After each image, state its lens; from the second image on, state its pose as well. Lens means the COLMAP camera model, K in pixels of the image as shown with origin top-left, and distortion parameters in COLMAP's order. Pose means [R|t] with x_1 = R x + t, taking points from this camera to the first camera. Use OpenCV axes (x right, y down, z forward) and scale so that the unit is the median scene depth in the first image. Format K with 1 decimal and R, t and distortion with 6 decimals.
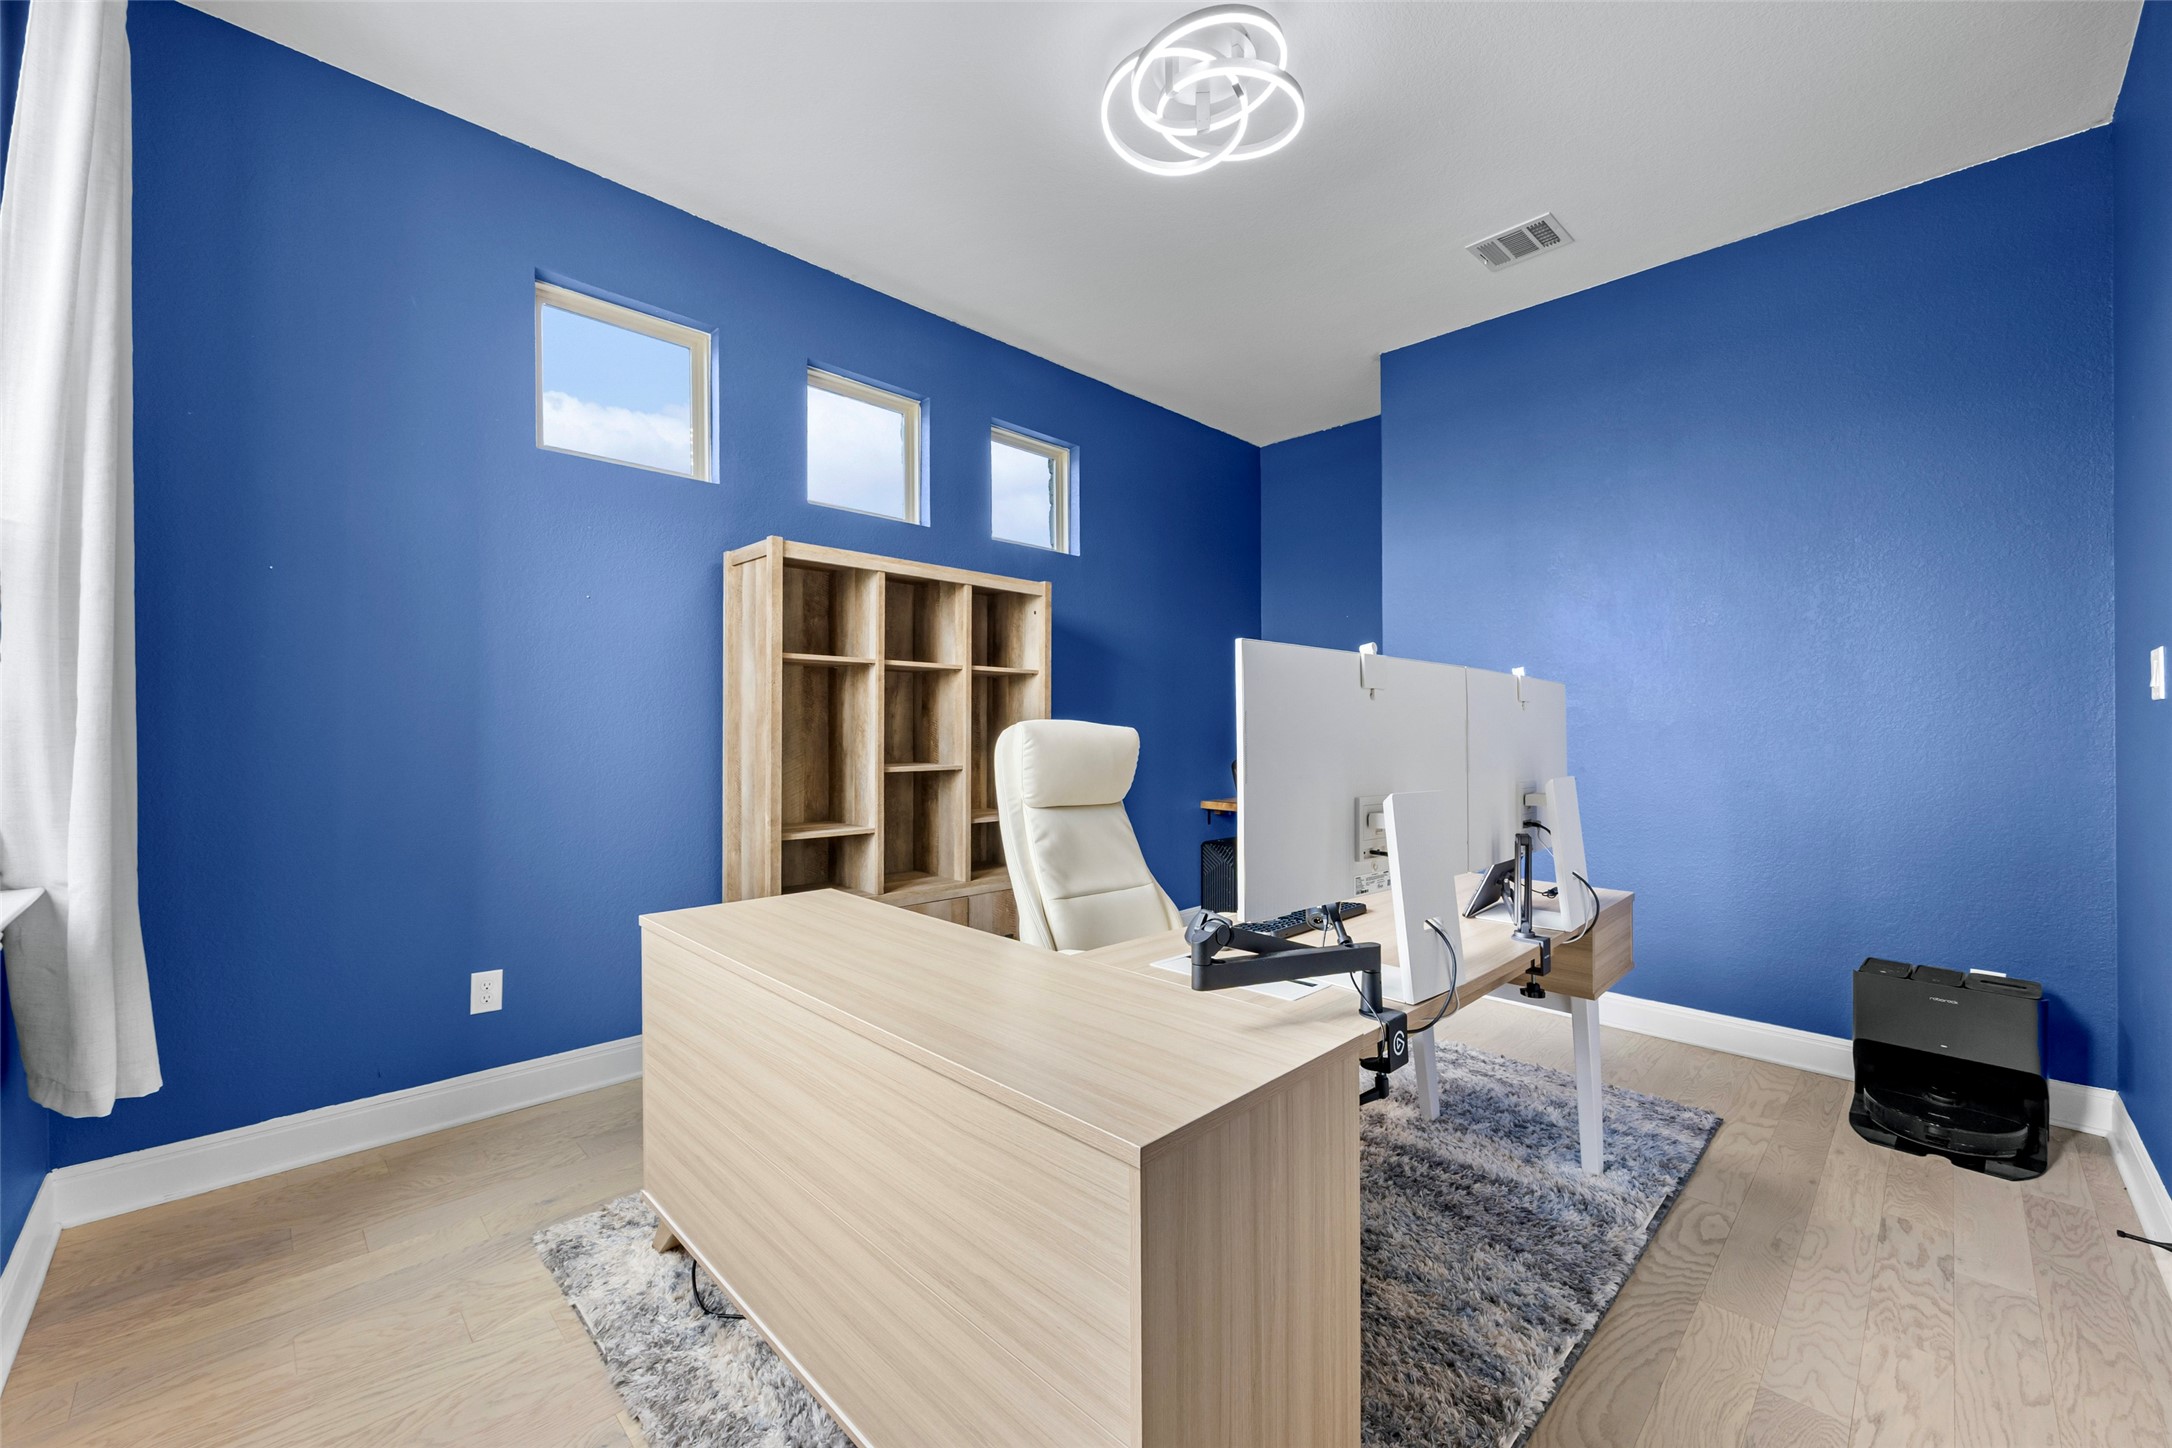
lens RADIAL K [[859.2, 0, 1082.8], [0, 859.2, 723.4], [0, 0, 1]] dist [-0.002301, -0.000200]
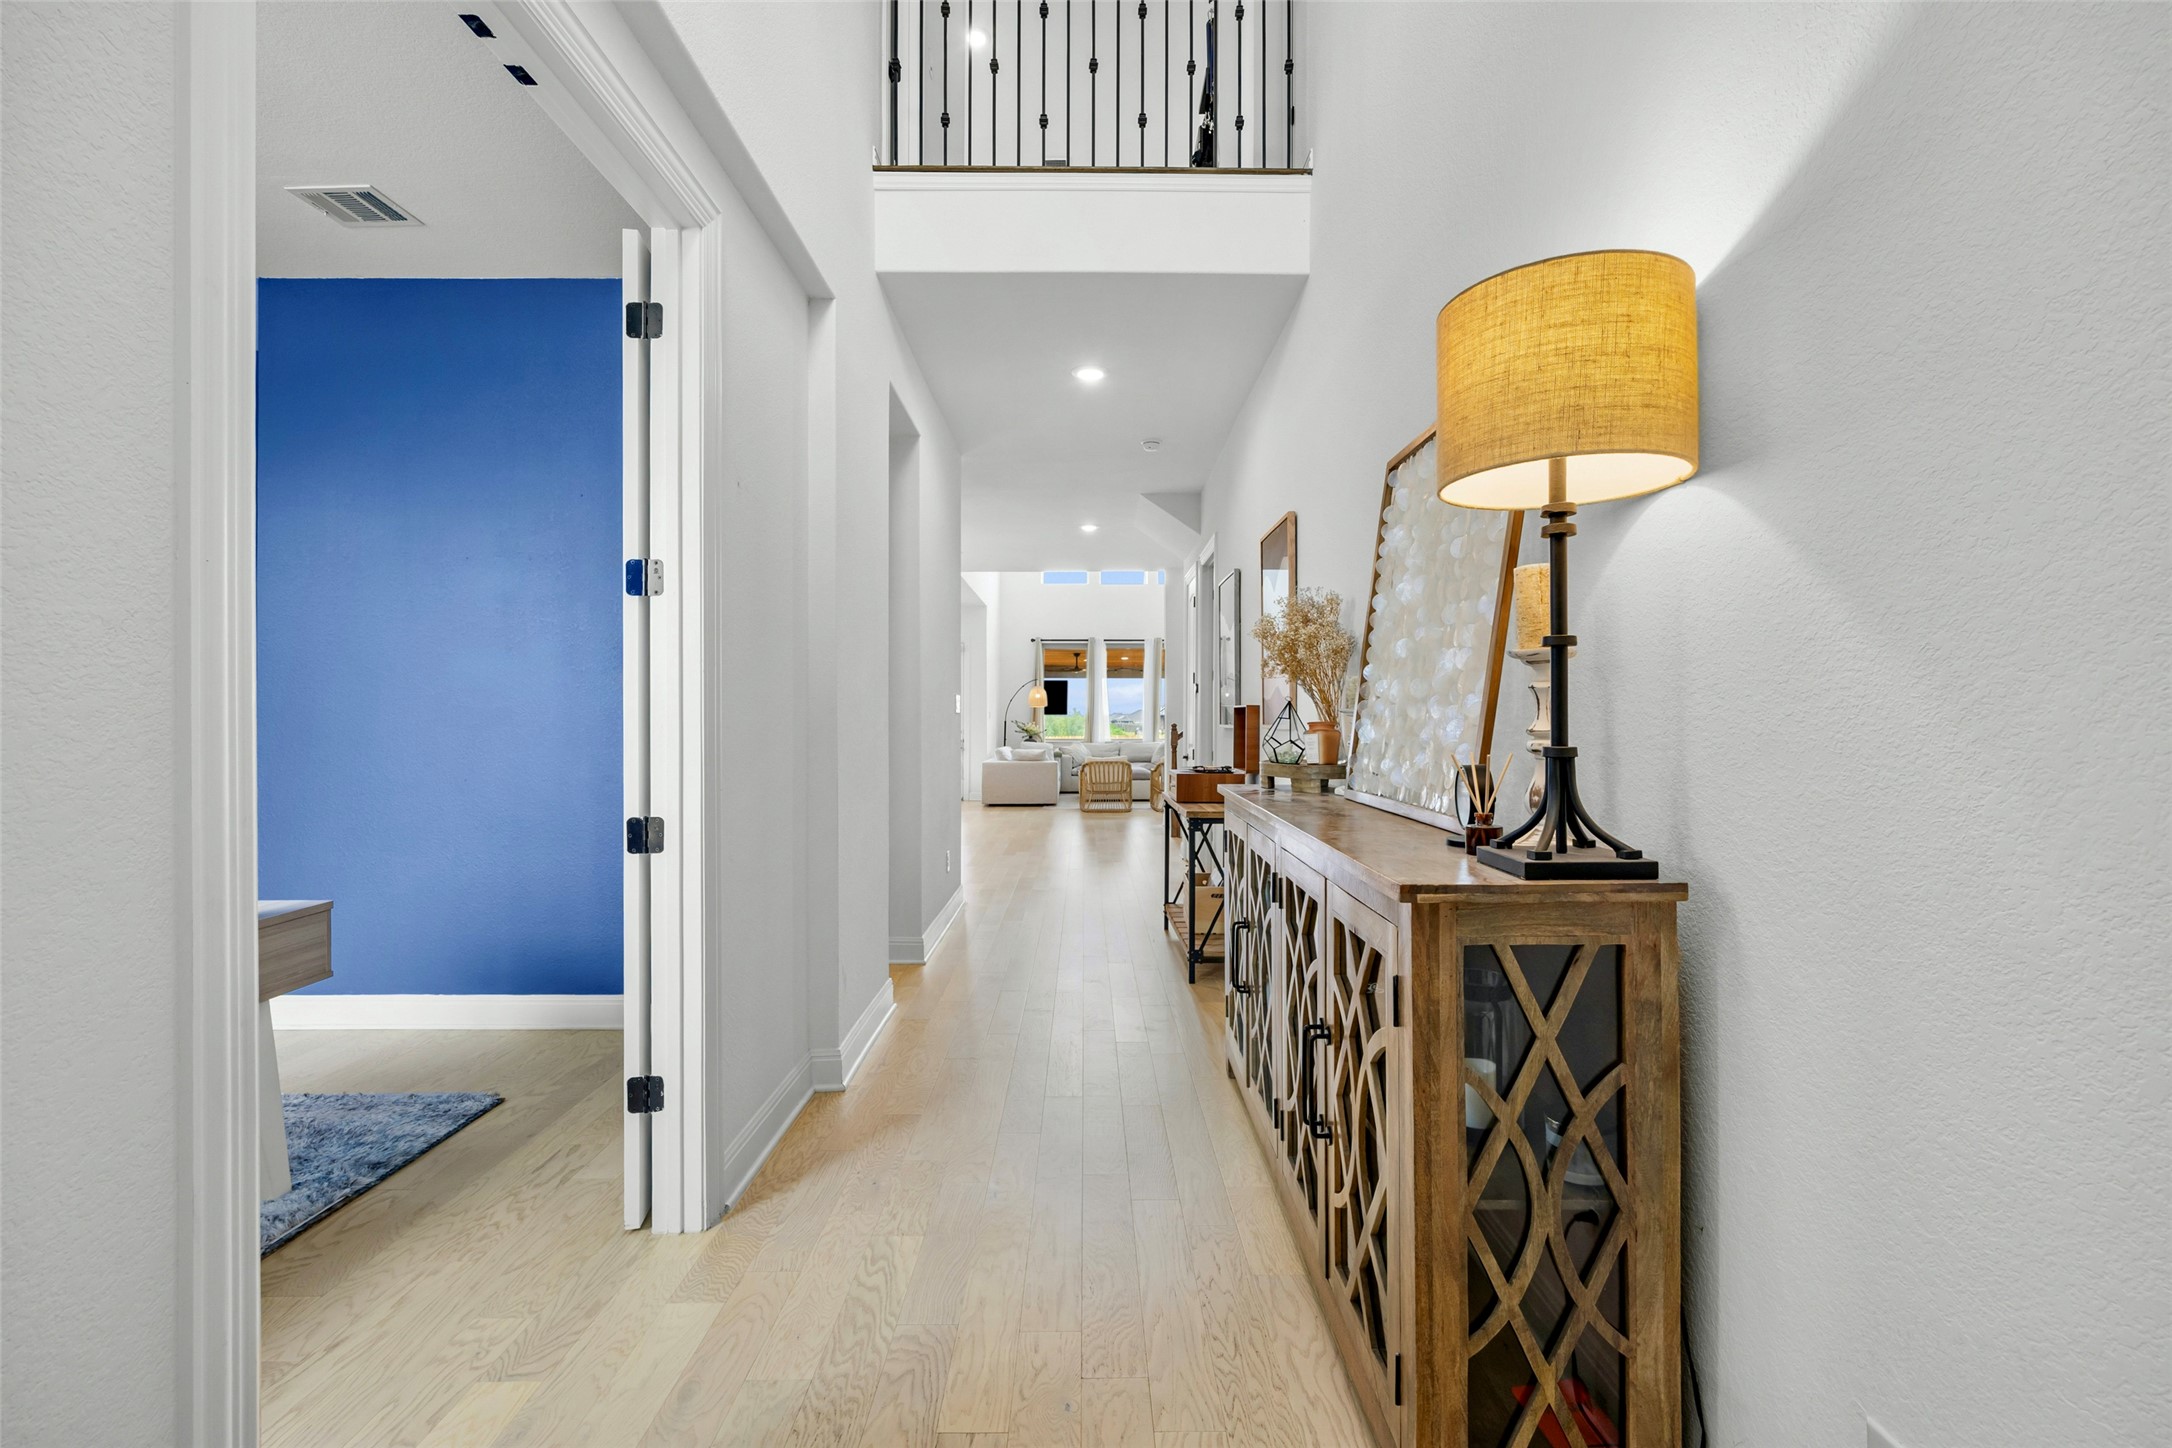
lens RADIAL K [[939.3, 0, 1091.5], [0, 939.3, 717.0], [0, 0, 1]] dist [0.001813, 0.000155]
pose [[0.692816, -0.000769, 0.721114, 0.397202], [-0.001407, 0.999996, 0.002418, -0.016961], [-0.721113, -0.002689, 0.692812, -0.329179]]
